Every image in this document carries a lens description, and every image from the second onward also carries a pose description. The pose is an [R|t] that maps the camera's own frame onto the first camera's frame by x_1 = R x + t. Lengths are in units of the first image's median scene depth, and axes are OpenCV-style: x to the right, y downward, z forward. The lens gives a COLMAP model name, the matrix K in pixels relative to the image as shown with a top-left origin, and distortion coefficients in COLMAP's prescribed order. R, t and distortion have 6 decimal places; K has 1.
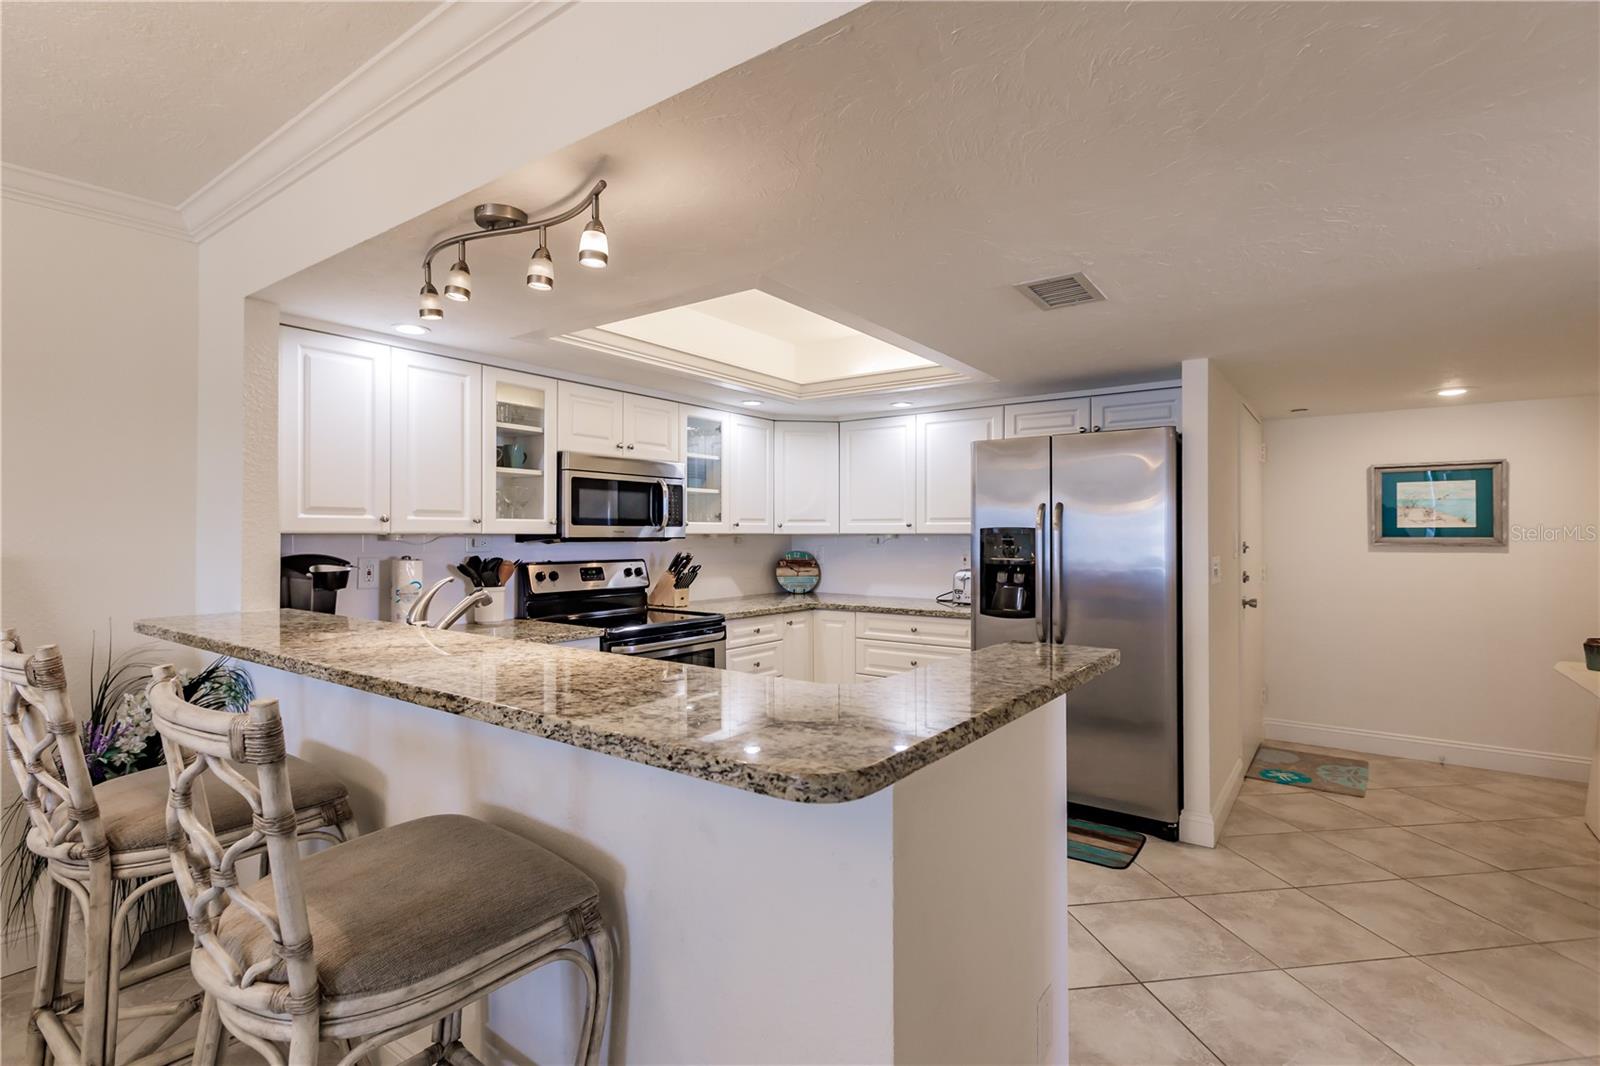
lens RADIAL K [[725.1, 0, 810.2], [0, 725.1, 524.4], [0, 0, 1]] dist [-0.003475, -0.000199]
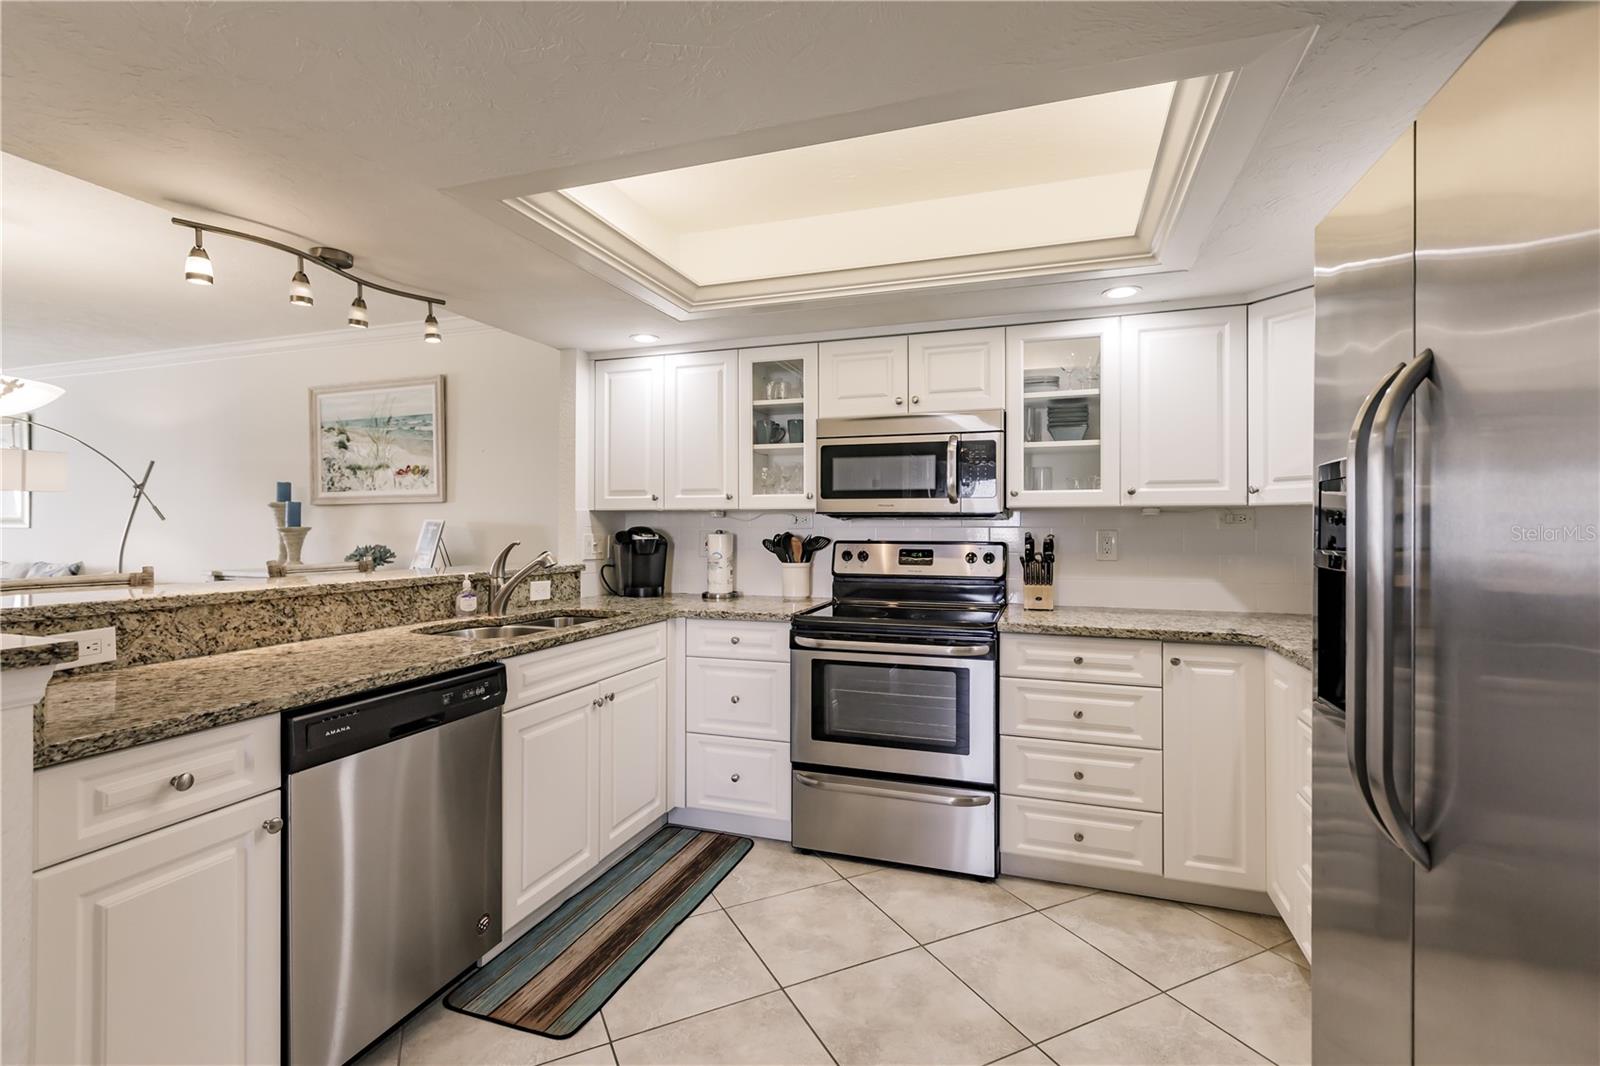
lens RADIAL K [[725.1, 0, 800.4], [0, 725.1, 523.7], [0, 0, 1]] dist [-0.003475, -0.000199]
pose [[0.306592, -0.005038, -0.951828, 0.470740], [0.012962, 0.999915, -0.001118, 0.029172], [0.951753, -0.011995, 0.306631, 0.615597]]
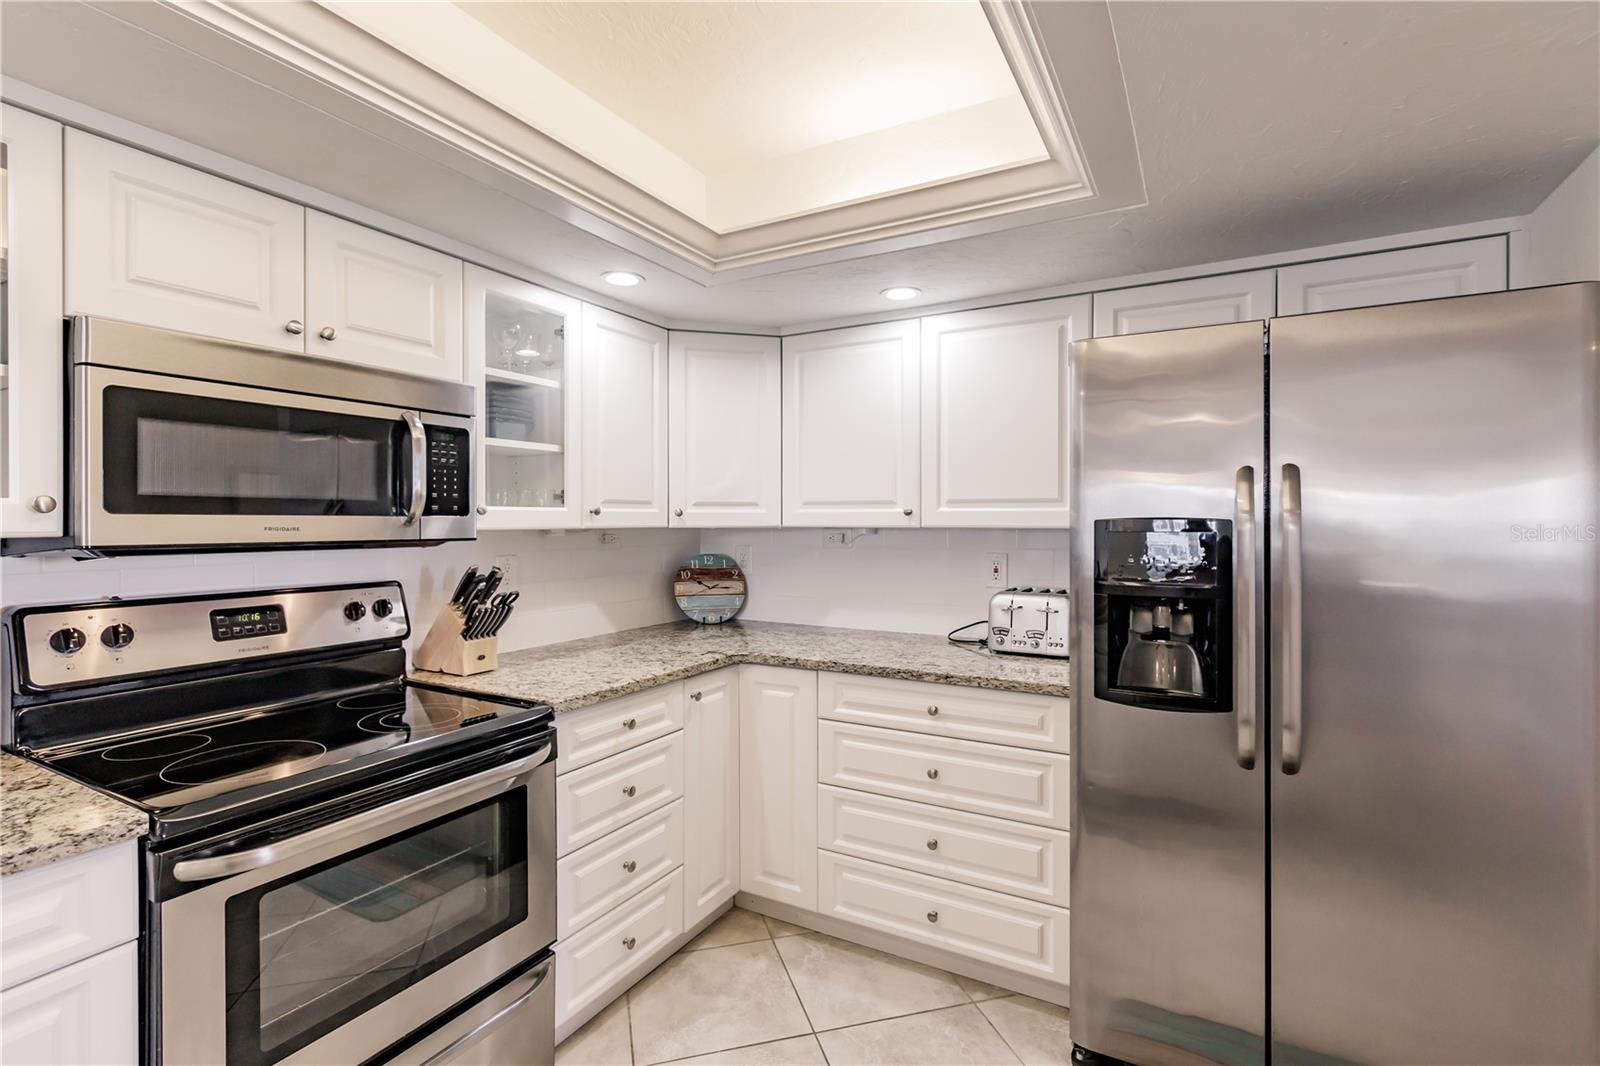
lens RADIAL K [[725.1, 0, 814.6], [0, 725.1, 519.6], [0, 0, 1]] dist [-0.003475, -0.000199]
pose [[0.991686, -0.000664, 0.128678, -0.011542], [-0.000928, 0.999924, 0.012311, -0.000524], [-0.128676, -0.012328, 0.991610, 0.516201]]
